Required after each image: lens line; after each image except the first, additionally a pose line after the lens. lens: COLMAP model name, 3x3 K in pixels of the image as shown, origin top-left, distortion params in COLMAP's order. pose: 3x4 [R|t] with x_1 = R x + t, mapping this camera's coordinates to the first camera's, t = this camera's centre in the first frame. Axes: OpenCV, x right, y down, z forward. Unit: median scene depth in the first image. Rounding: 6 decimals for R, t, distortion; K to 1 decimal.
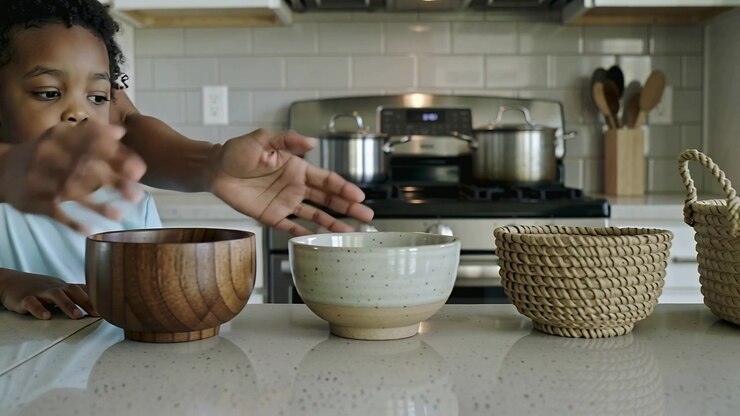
lens RADIAL K [[640.7, 0, 369.9], [0, 640.7, 205.1], [0, 0, 1]] dist [-0.013152, -0.009725]
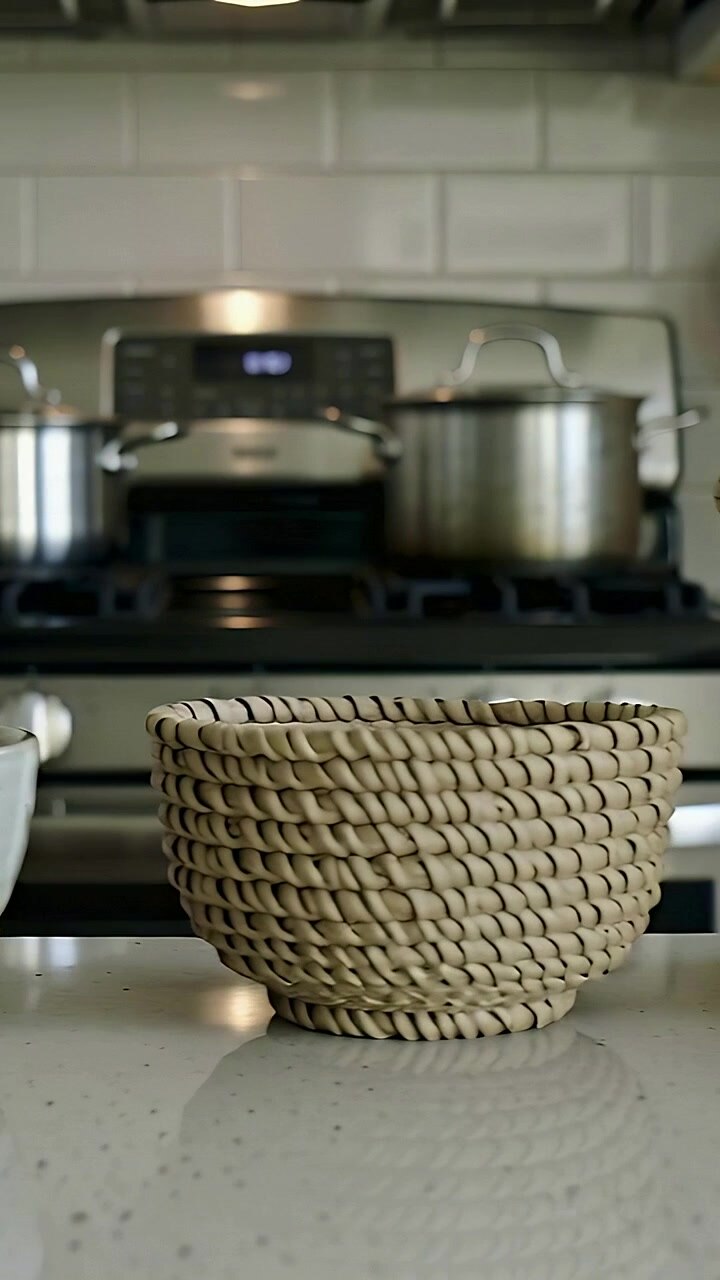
lens RADIAL K [[1966.9, 0, 360.0], [0, 1966.9, 642.5], [0, 0, 1]] dist [-0.016386, 0.000000]
pose [[0.999851, -0.001581, 0.017211, 0.134877], [0.001492, 0.999985, 0.005195, -0.000255], [-0.017219, -0.005169, 0.999838, -0.001718]]
